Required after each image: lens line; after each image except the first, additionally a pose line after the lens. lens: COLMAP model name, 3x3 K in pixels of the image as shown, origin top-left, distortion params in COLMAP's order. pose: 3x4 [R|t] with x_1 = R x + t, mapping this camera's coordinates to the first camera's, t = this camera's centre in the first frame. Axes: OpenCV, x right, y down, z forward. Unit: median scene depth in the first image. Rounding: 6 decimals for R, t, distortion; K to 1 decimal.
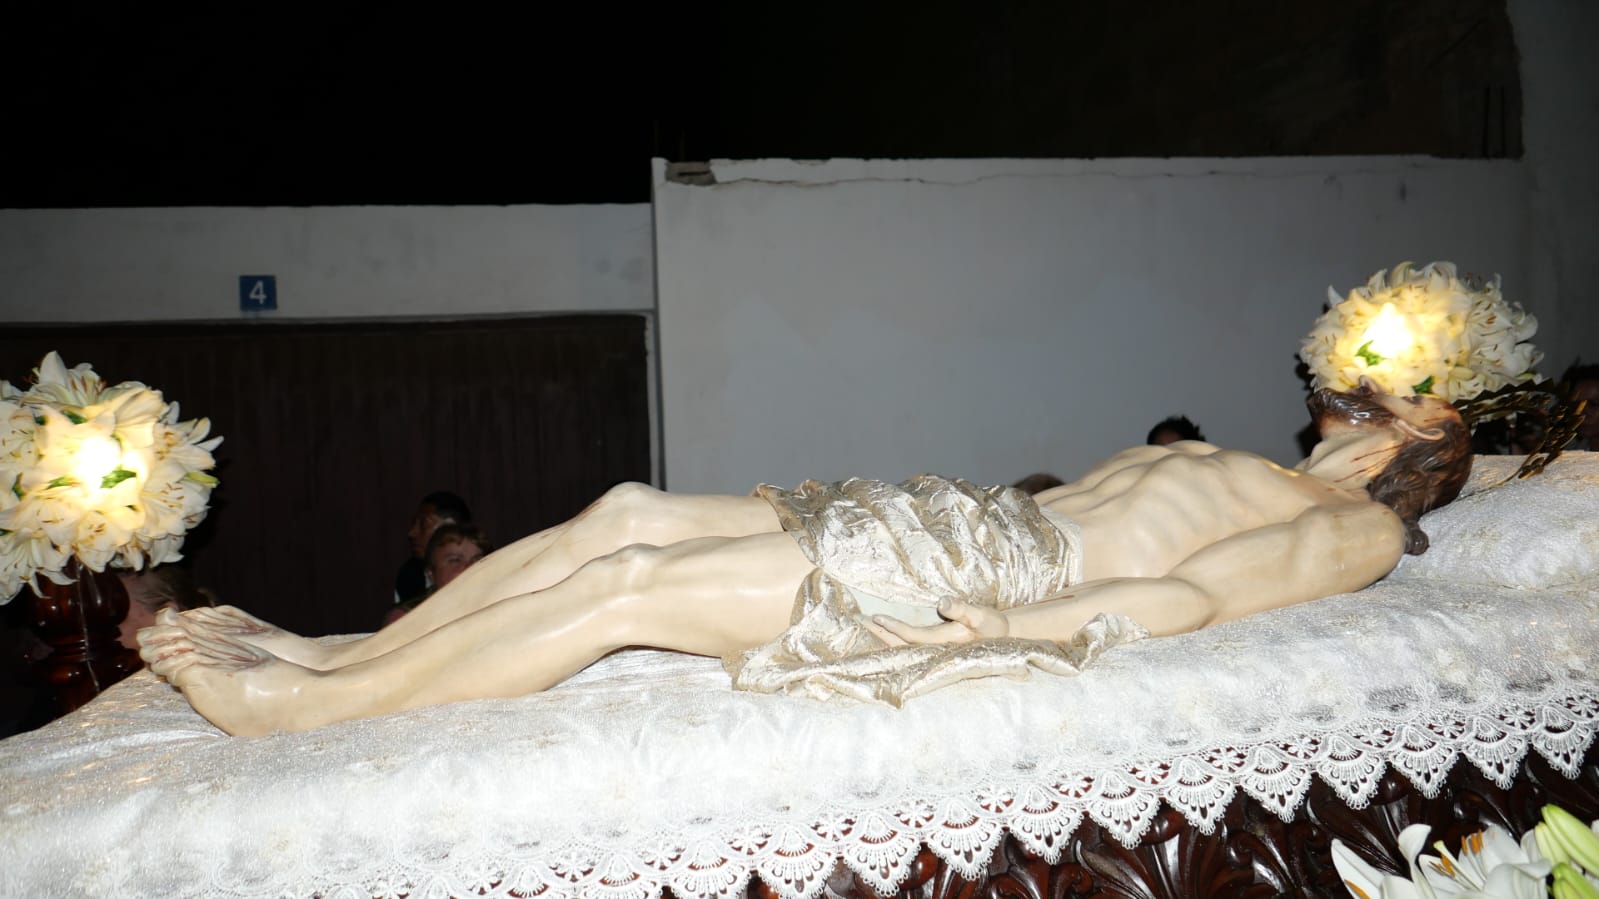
lens RADIAL K [[1391.0, 0, 803.0], [0, 1391.0, 451.9], [0, 0, 1]] dist [0.089442, 0.009546]
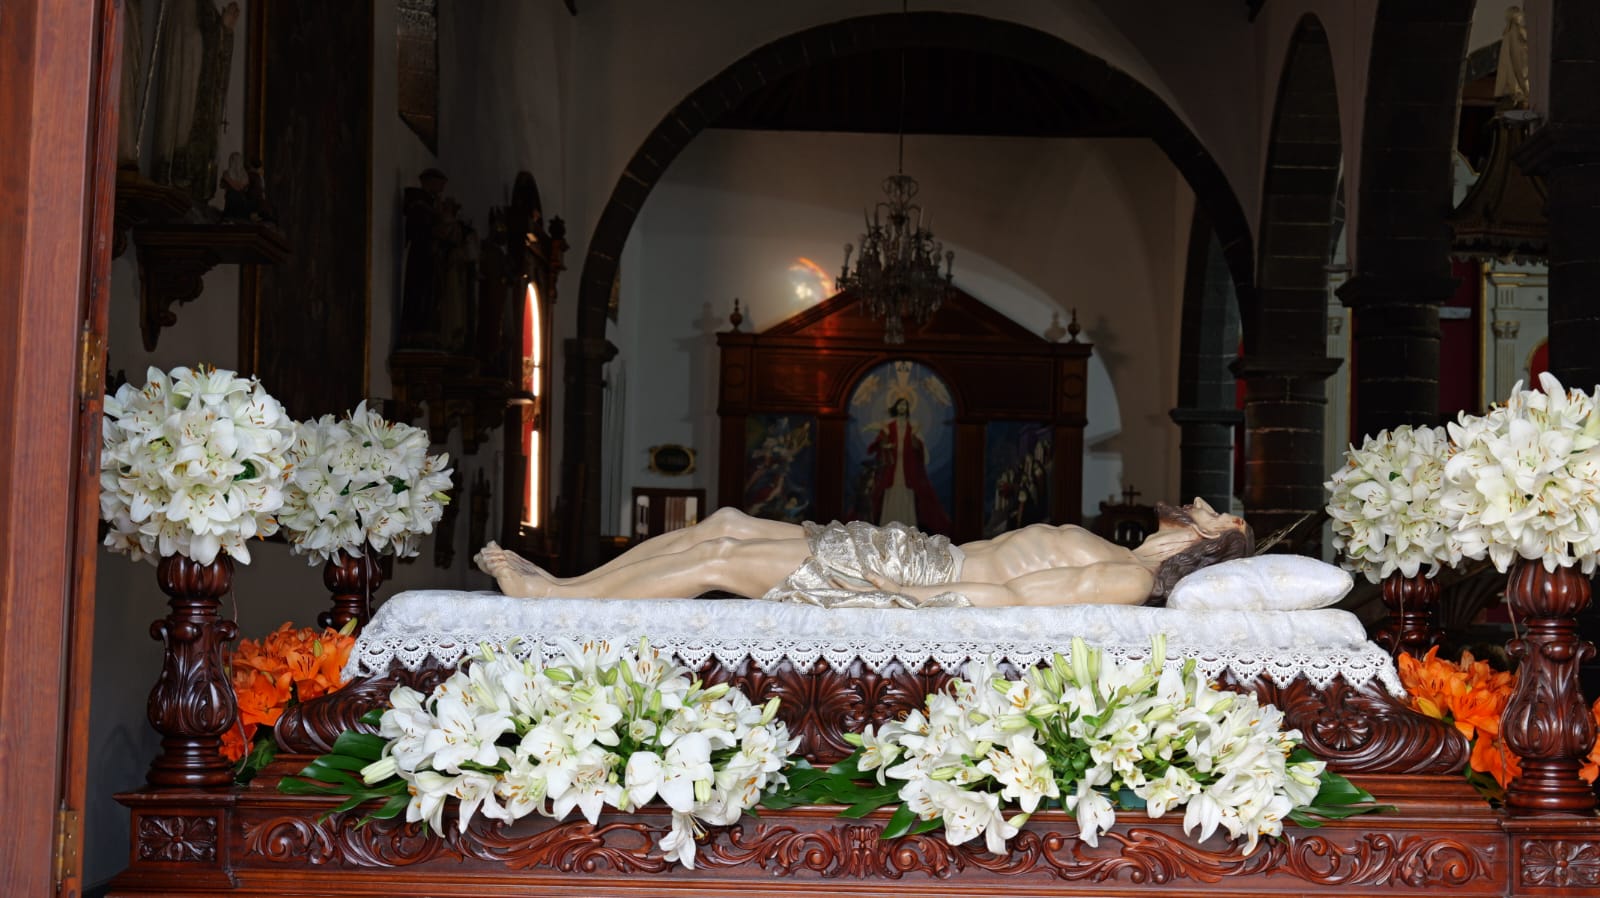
lens RADIAL K [[1391.9, 0, 798.3], [0, 1391.9, 453.0], [0, 0, 1]] dist [0.089442, 0.009546]
pose [[0.988118, 0.105482, -0.111783, 0.186030], [-0.112666, 0.991819, -0.060017, 0.059274], [0.104538, 0.071898, 0.991919, -0.930496]]
